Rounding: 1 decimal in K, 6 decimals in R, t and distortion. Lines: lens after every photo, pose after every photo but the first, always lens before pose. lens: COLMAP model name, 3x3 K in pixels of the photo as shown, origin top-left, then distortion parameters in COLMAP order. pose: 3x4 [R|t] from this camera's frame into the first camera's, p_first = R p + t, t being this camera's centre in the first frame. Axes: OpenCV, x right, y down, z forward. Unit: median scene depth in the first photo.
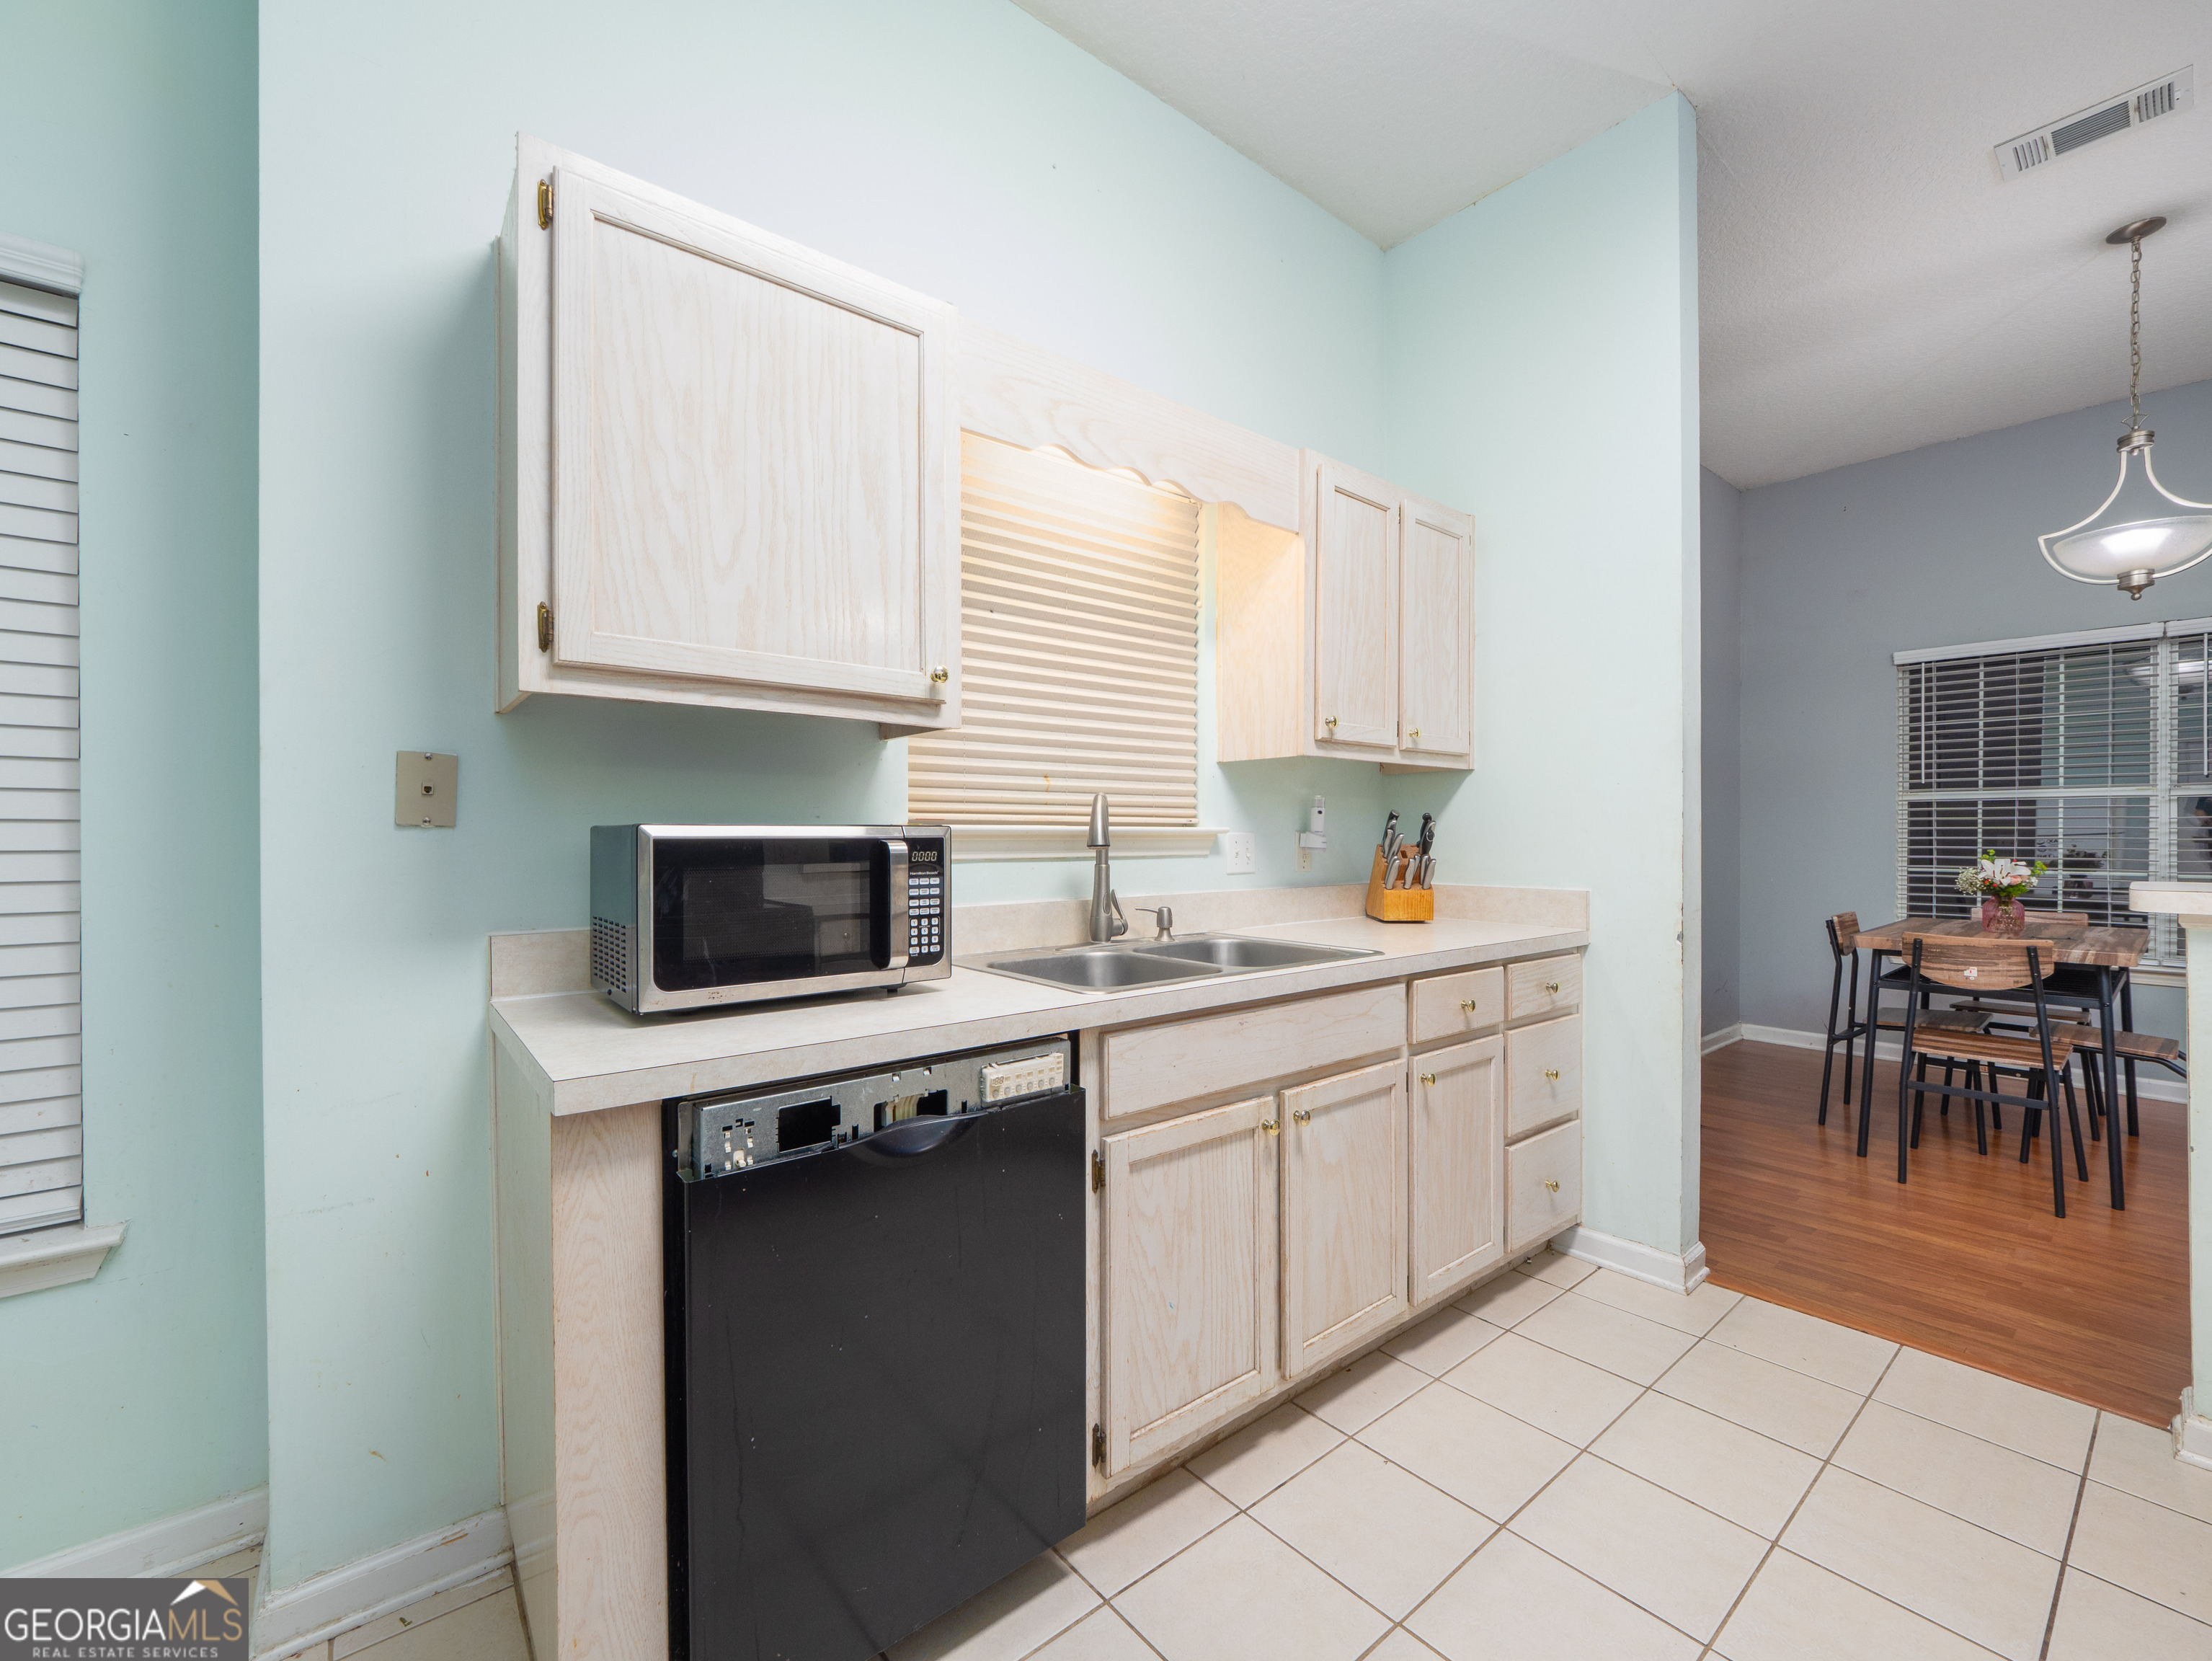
lens RADIAL K [[925.9, 0, 1100.0], [0, 925.9, 840.0], [0, 0, 1]] dist [-0.001823, -0.000342]
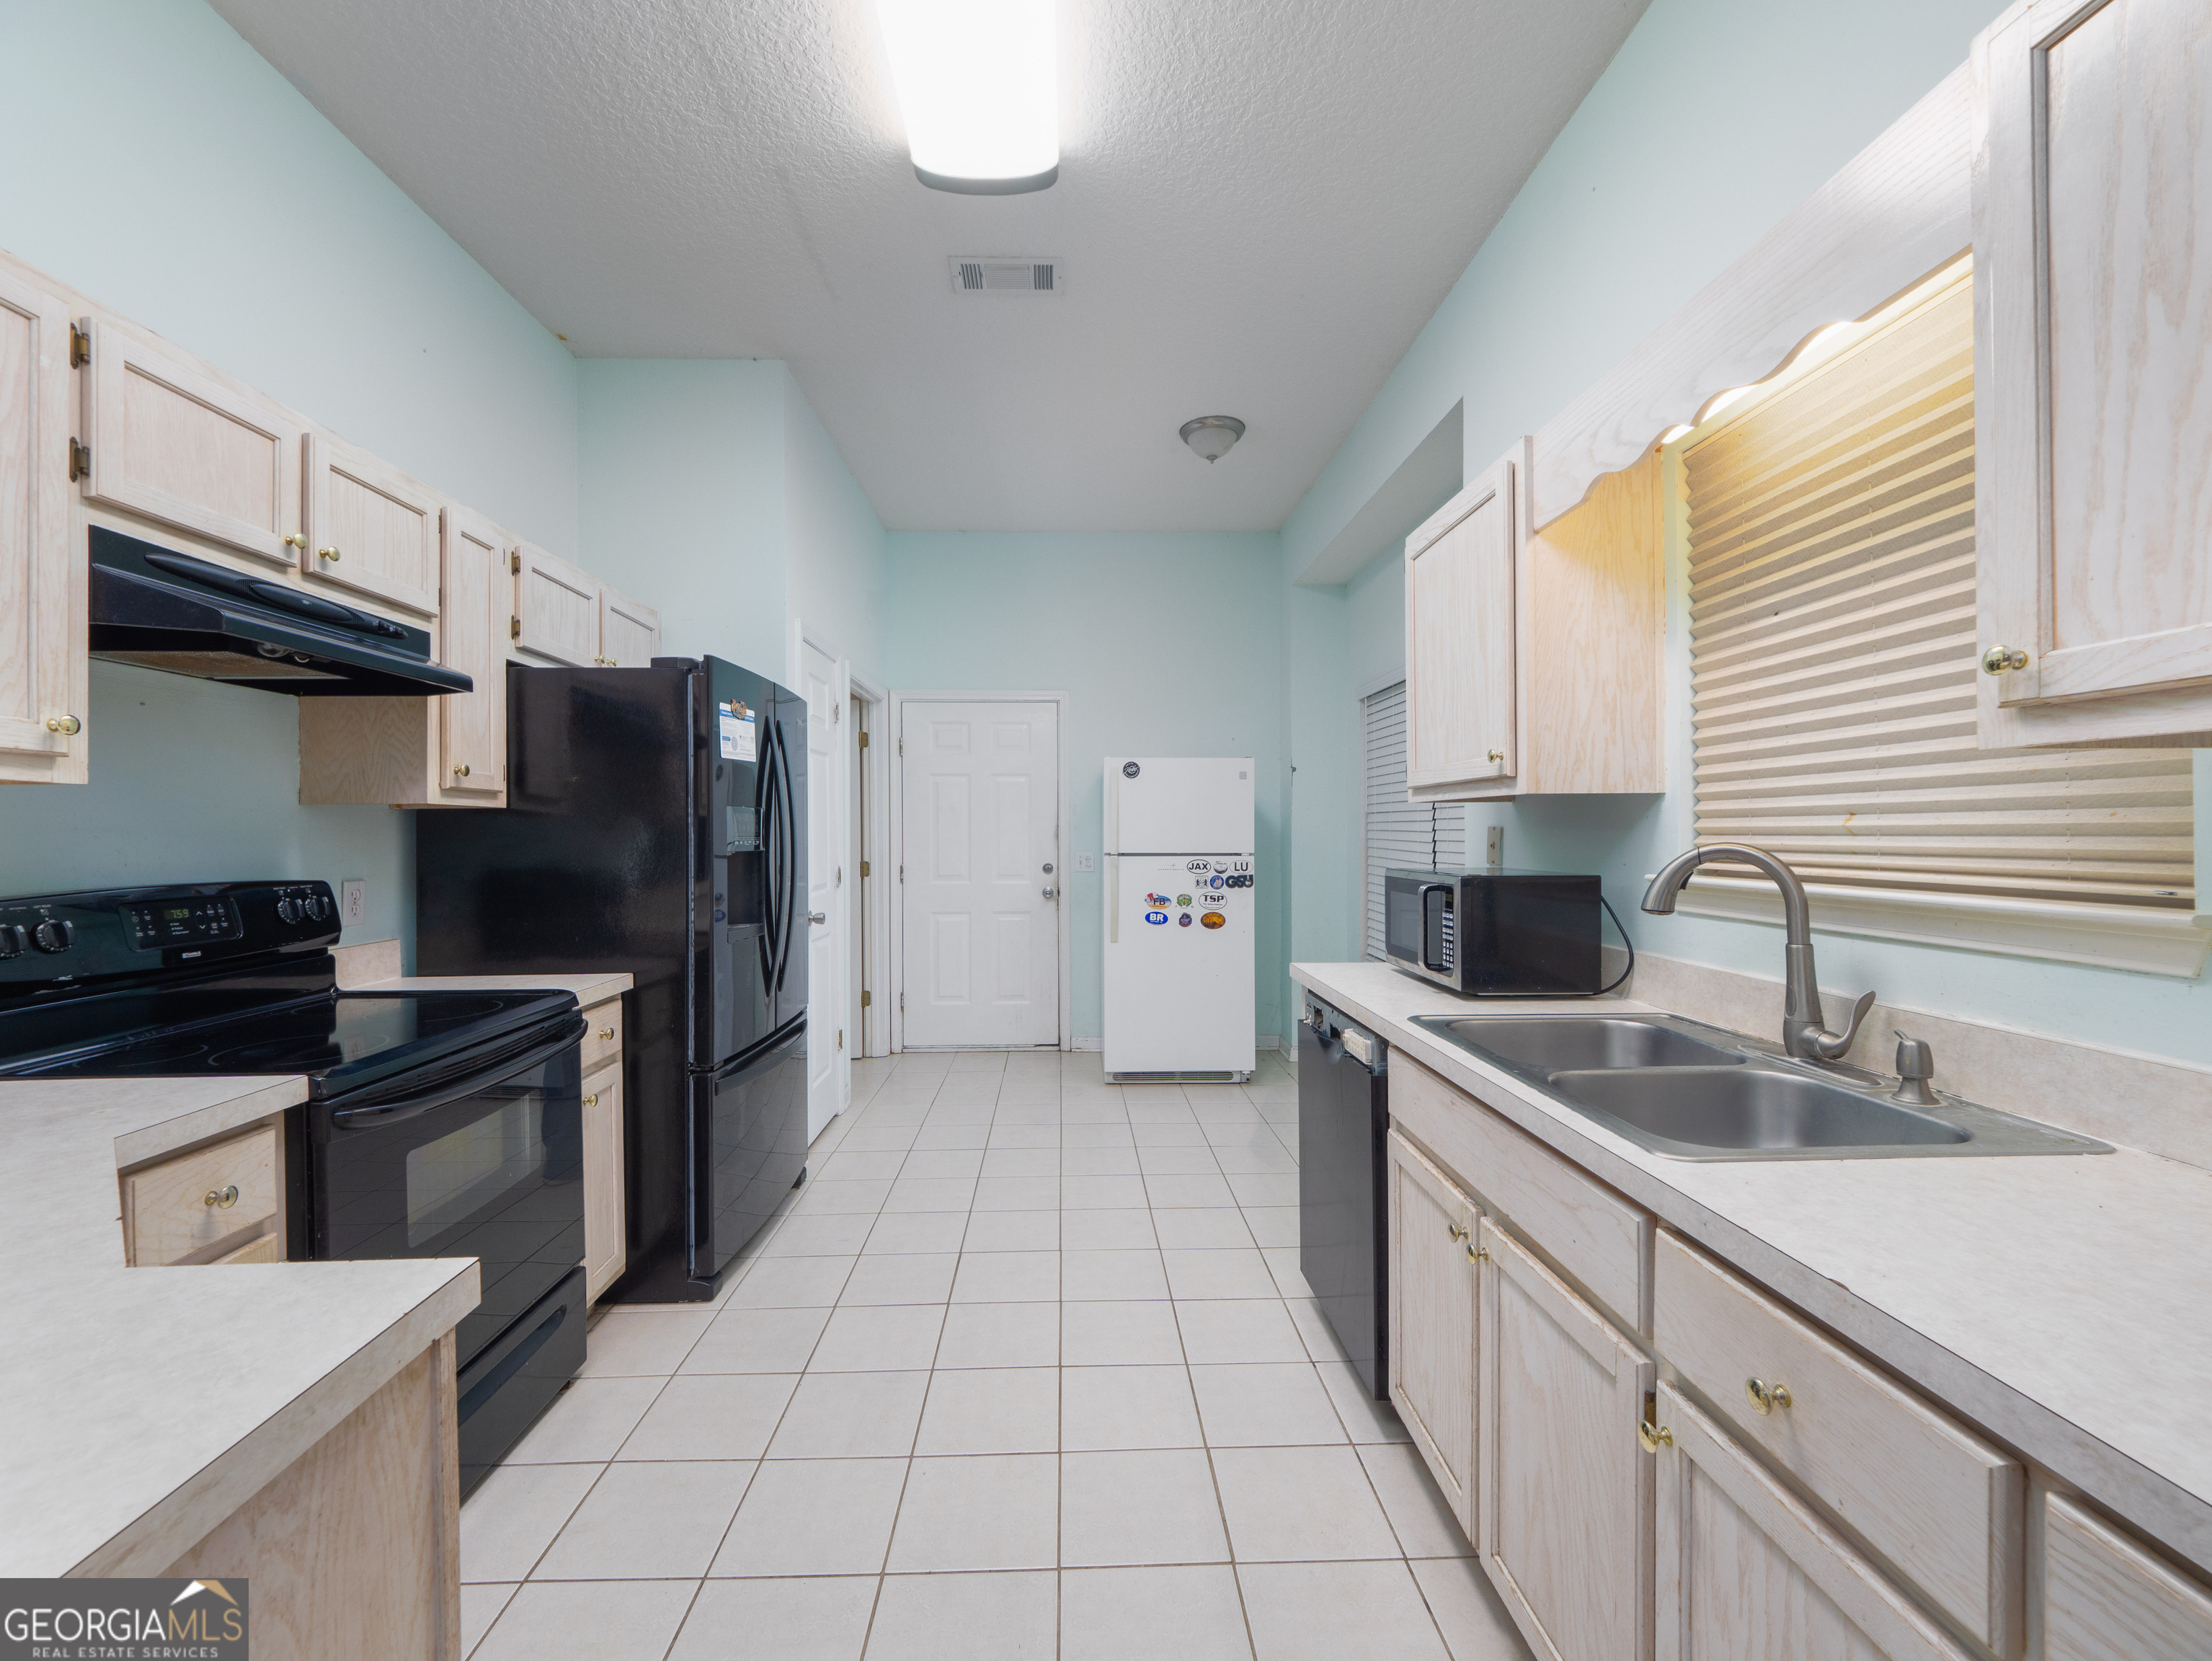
lens RADIAL K [[914.2, 0, 1106.0], [0, 914.2, 830.5], [0, 0, 1]] dist [0.010477, -0.000432]
pose [[-0.597668, 0.000488, -0.801744, 0.995480], [-0.000286, 1.000000, 0.000822, -0.066821], [0.801744, 0.000721, -0.597668, 1.149284]]
